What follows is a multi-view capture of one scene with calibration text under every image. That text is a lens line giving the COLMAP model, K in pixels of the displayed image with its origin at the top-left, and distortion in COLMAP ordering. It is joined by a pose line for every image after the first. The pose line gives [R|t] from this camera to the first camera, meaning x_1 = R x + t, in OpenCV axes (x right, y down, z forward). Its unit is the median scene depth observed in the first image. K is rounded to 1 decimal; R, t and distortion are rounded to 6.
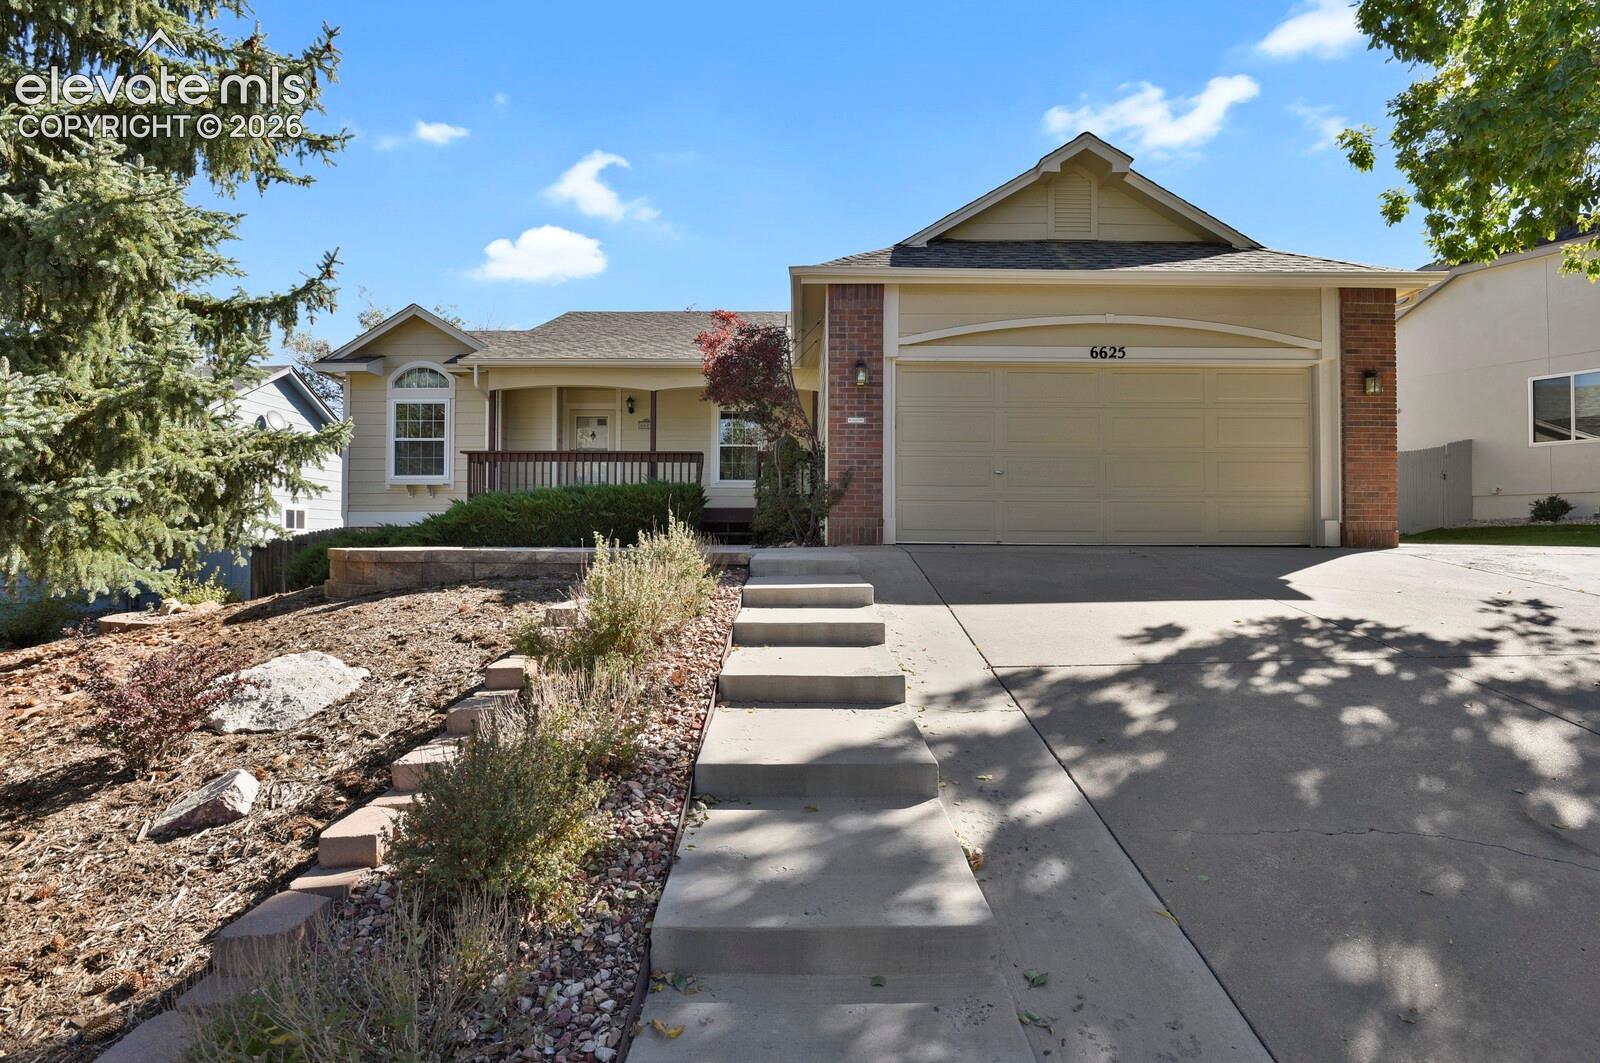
lens RADIAL K [[803.6, 0, 800.0], [0, 803.6, 531.5], [0, 0, 1]] dist [-0.031683, -0.000440]
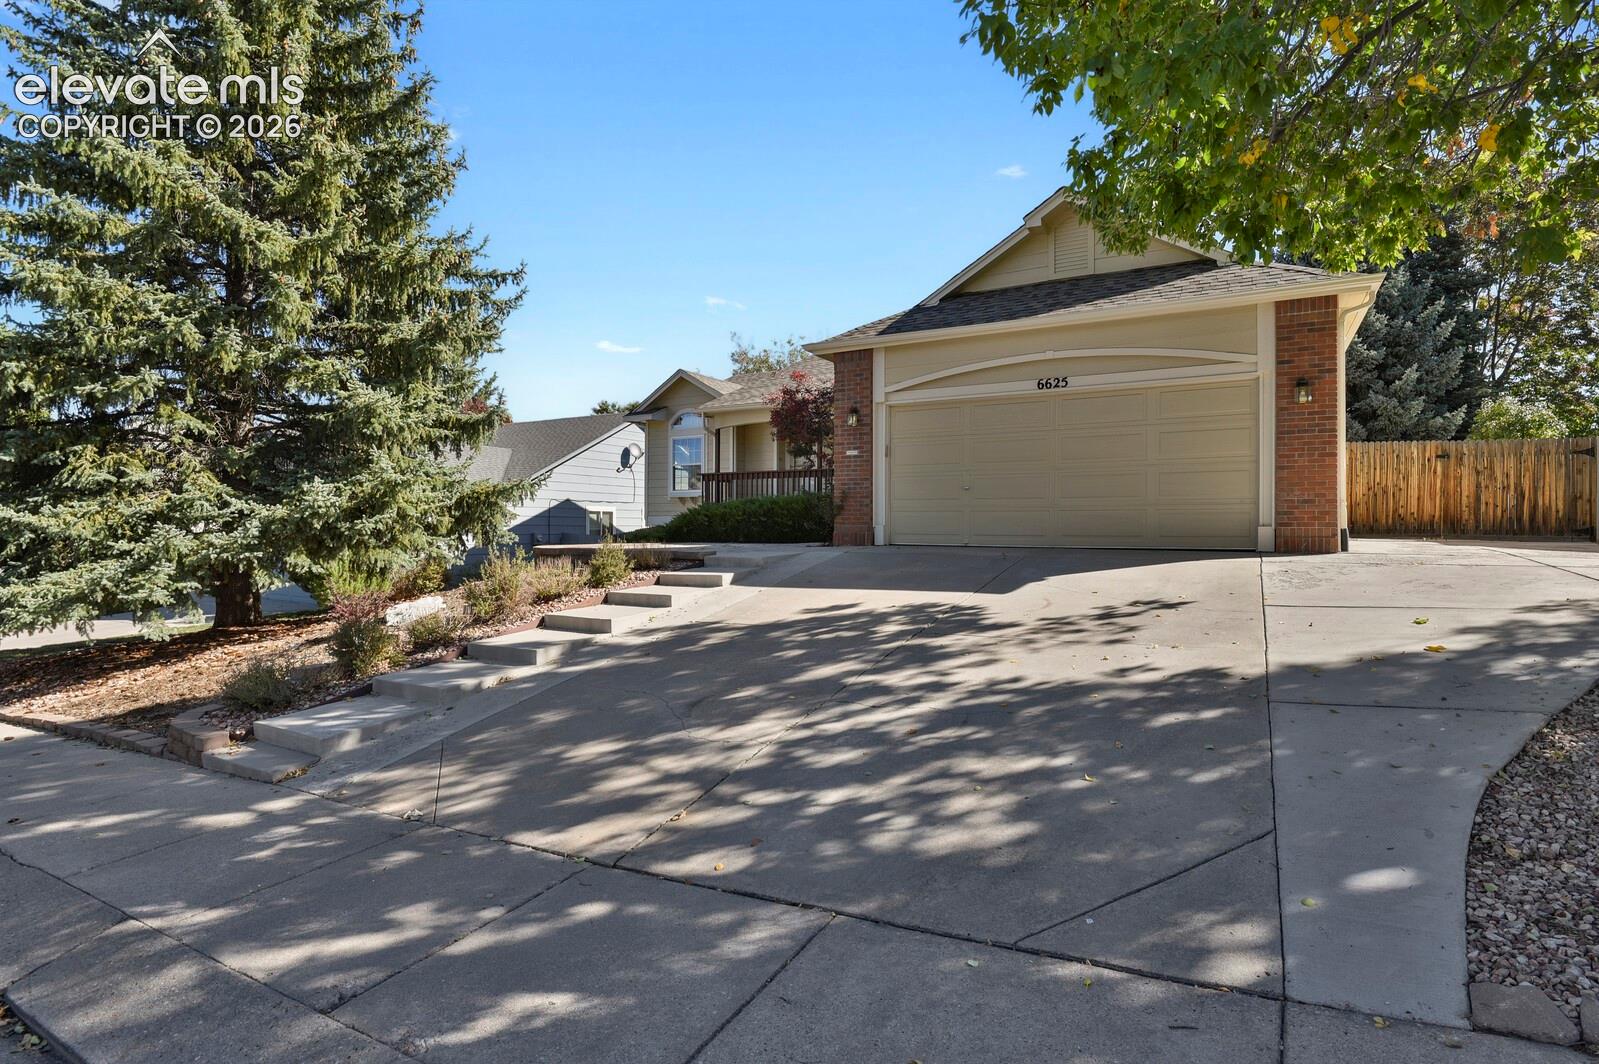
lens RADIAL K [[803.1, 0, 799.5], [0, 803.1, 532.0], [0, 0, 1]] dist [-0.031683, -0.000440]
pose [[0.867494, 0.001803, -0.497445, 0.658276], [0.005016, 0.999911, 0.012372, -0.022708], [0.497423, -0.013228, 0.867408, -0.209201]]
